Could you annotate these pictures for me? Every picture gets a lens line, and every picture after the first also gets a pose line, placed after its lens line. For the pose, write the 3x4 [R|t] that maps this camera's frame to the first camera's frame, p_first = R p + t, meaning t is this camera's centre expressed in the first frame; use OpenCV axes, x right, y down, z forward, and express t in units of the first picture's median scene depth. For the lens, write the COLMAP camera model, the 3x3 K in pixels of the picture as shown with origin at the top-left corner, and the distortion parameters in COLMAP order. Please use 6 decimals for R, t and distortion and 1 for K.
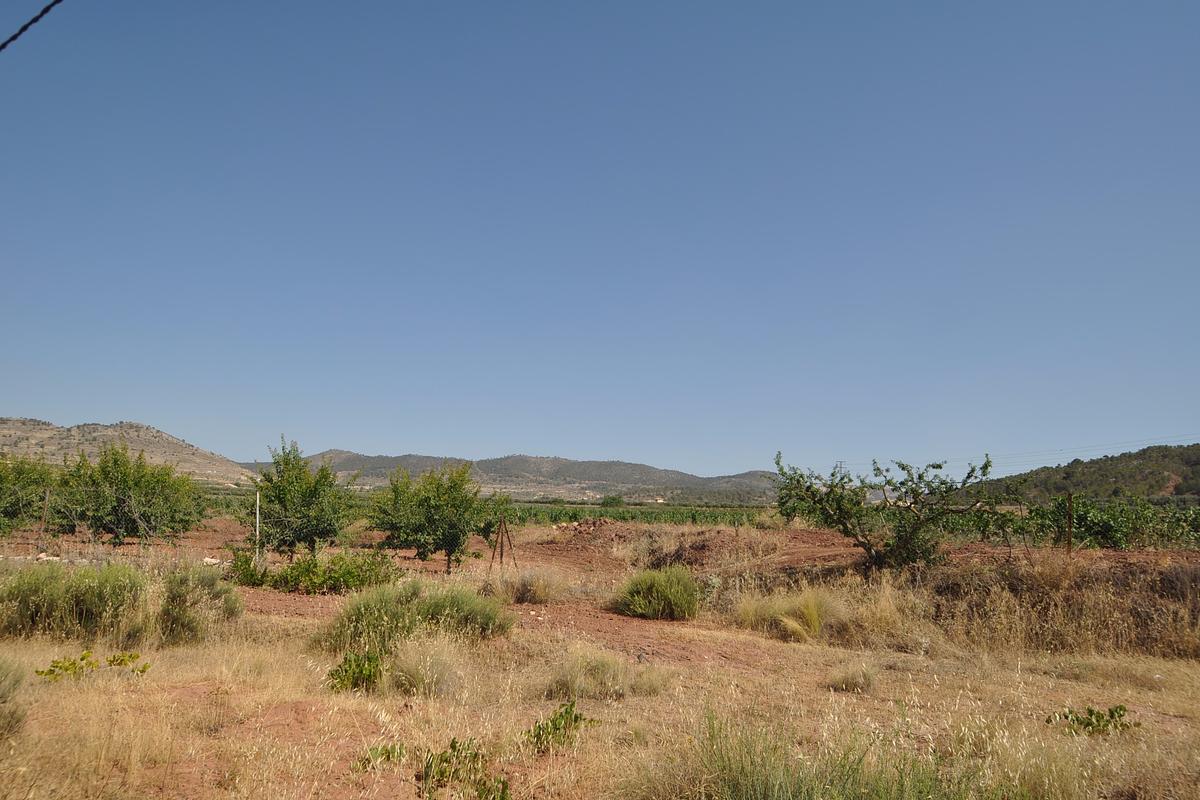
lens RADIAL K [[757.3, 0, 598.4], [0, 757.3, 396.4], [0, 0, 1]] dist [-0.056398, -0.005918]
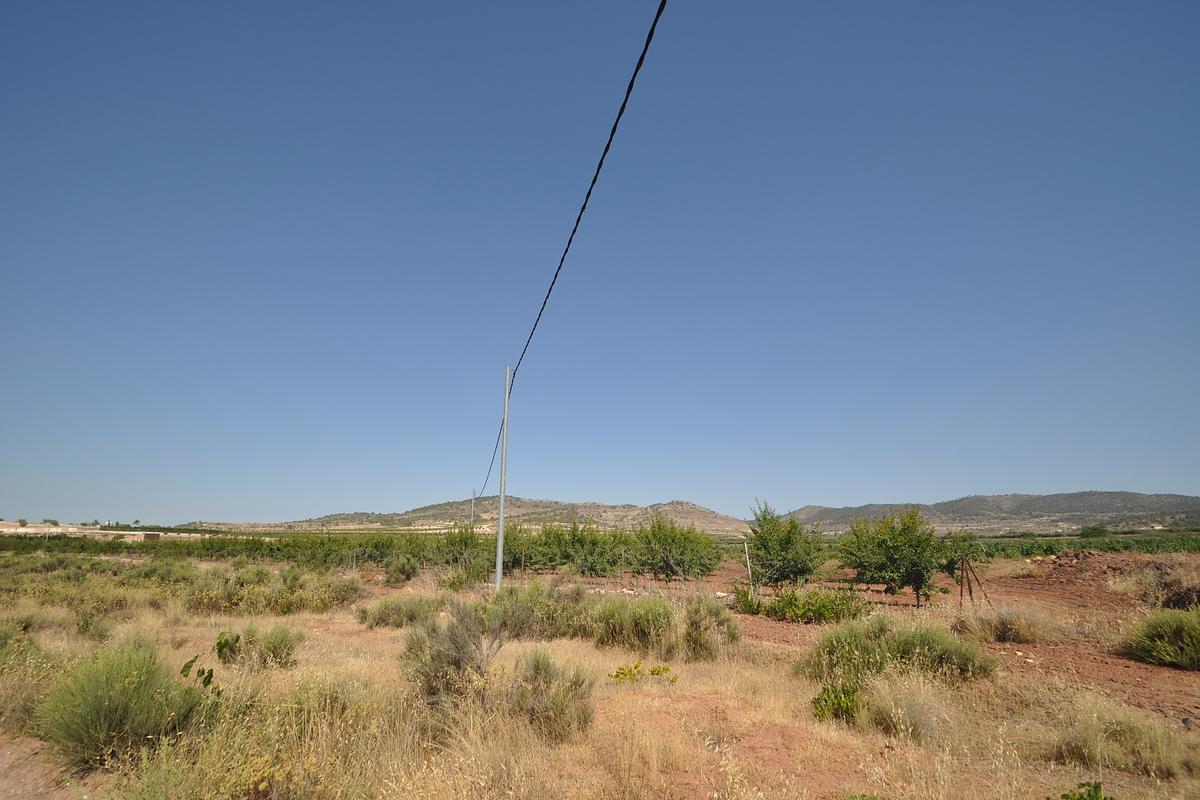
lens RADIAL K [[515.7, 0, 594.5], [0, 515.7, 408.3], [0, 0, 1]] dist [-0.015609, -0.003611]
pose [[0.733473, -0.207609, -0.647237, 0.000911], [0.128988, 0.977424, -0.167346, 0.010791], [0.667367, 0.039258, 0.743693, 0.113061]]
